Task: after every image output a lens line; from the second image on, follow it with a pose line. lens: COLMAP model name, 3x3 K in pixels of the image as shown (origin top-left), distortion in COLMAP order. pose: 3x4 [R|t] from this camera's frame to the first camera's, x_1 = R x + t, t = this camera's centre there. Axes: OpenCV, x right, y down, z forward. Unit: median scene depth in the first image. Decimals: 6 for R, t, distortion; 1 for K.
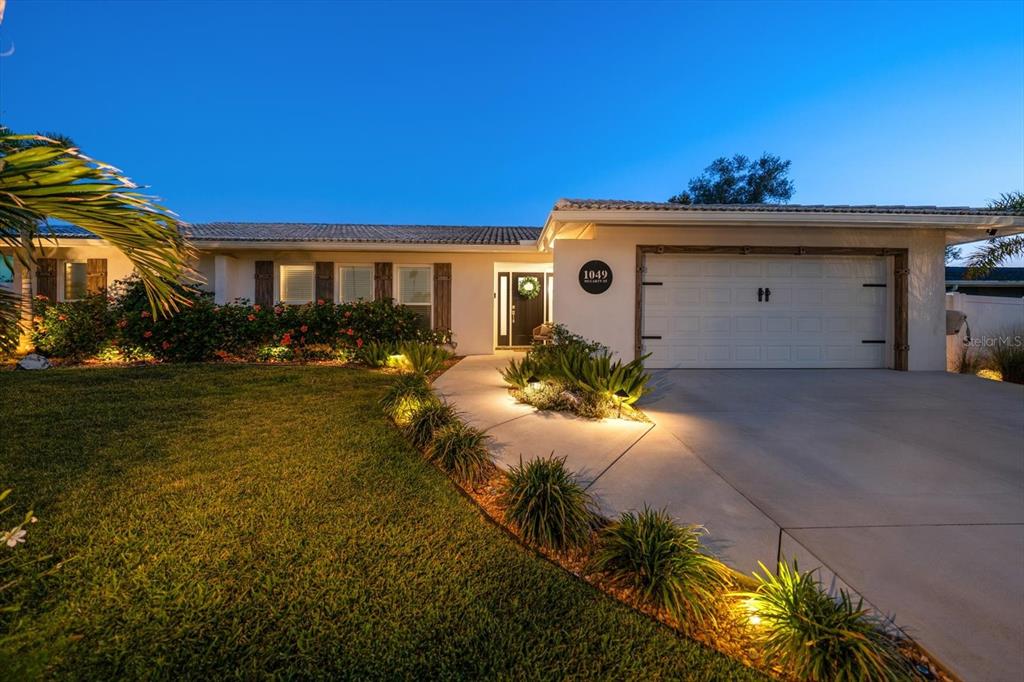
lens RADIAL K [[356.9, 0, 513.5], [0, 356.9, 323.7], [0, 0, 1]] dist [-0.003357, -0.000156]
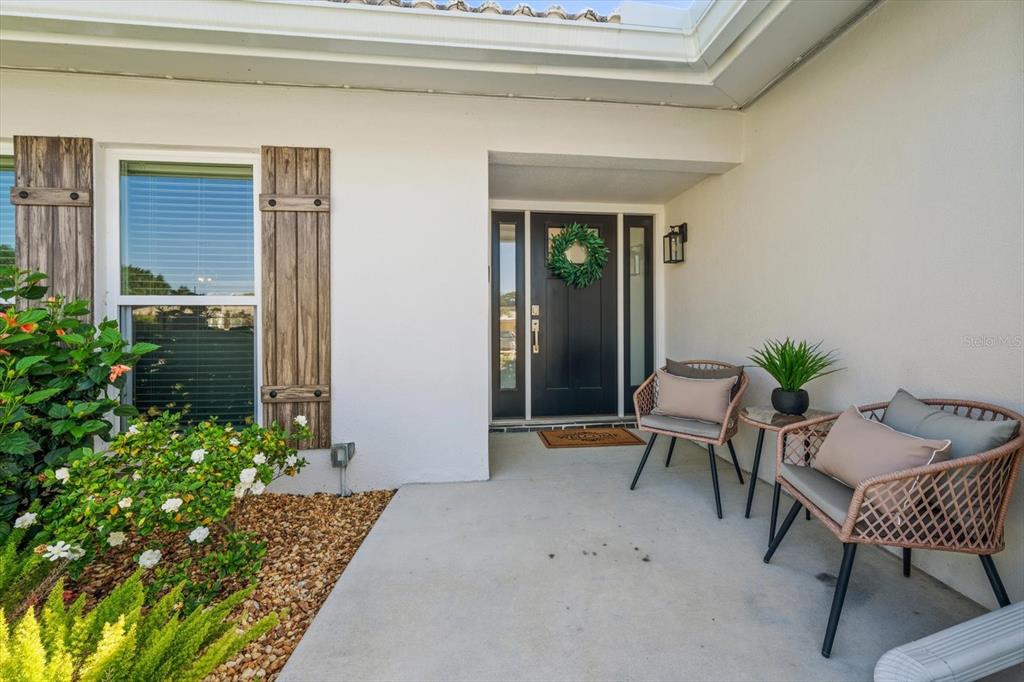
lens RADIAL K [[416.6, 0, 512.5], [0, 416.6, 330.2], [0, 0, 1]] dist [-0.000342, 0.000011]
pose [[0.997652, -0.008245, 0.067989, -0.062307], [0.007846, 0.999950, 0.006134, -0.035100], [-0.068036, -0.005586, 0.997667, 0.707495]]
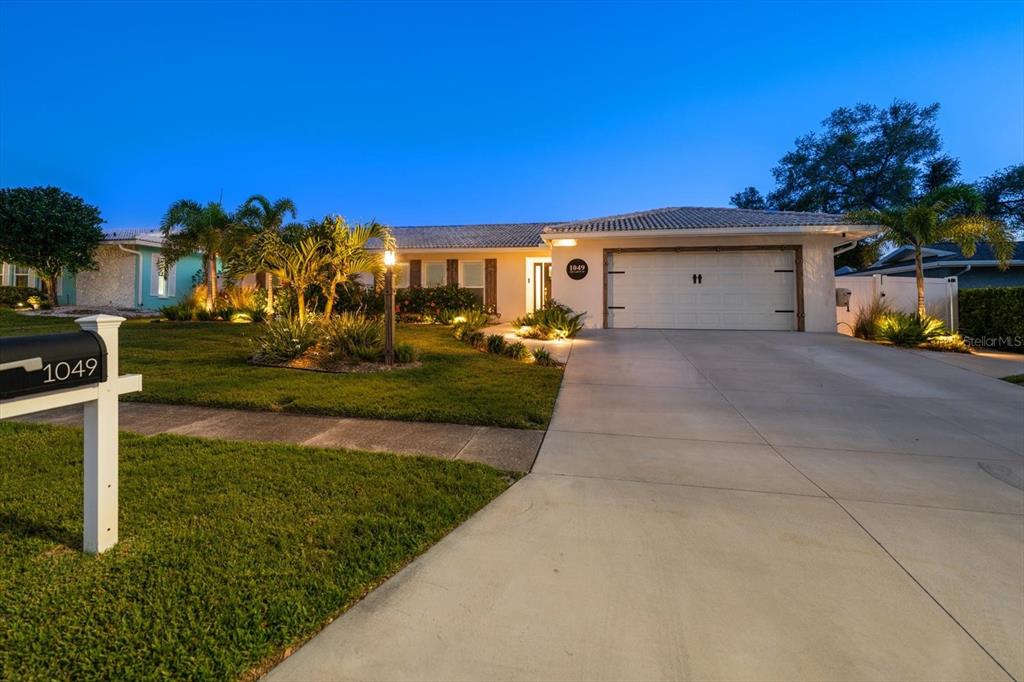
lens RADIAL K [[459.7, 0, 512.8], [0, 459.7, 309.7], [0, 0, 1]] dist [-0.000633, 0.000015]
pose [[0.975352, 0.002681, -0.220640, 0.314794], [-0.004113, 0.999973, -0.006033, 0.050120], [0.220618, 0.006792, 0.975337, -0.839264]]
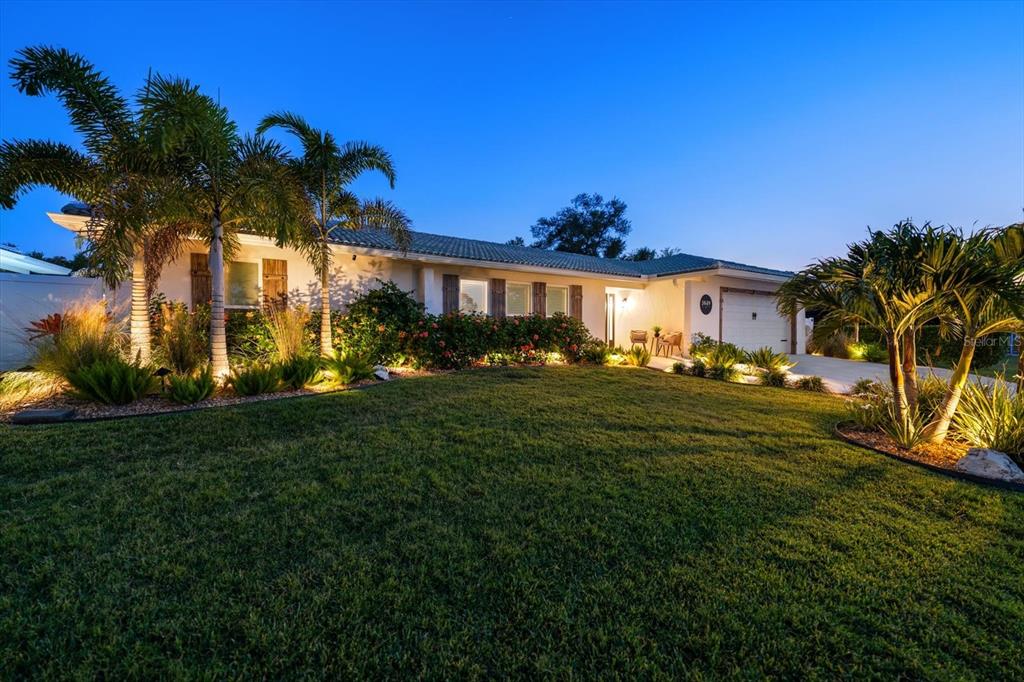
lens RADIAL K [[385.9, 0, 513.2], [0, 385.9, 329.6], [0, 0, 1]] dist [0.000446, -0.000043]
pose [[0.870532, -0.001440, 0.492109, -1.126862], [0.001462, 0.999999, 0.000339, -0.011778], [-0.492109, 0.000424, 0.870533, -0.099357]]
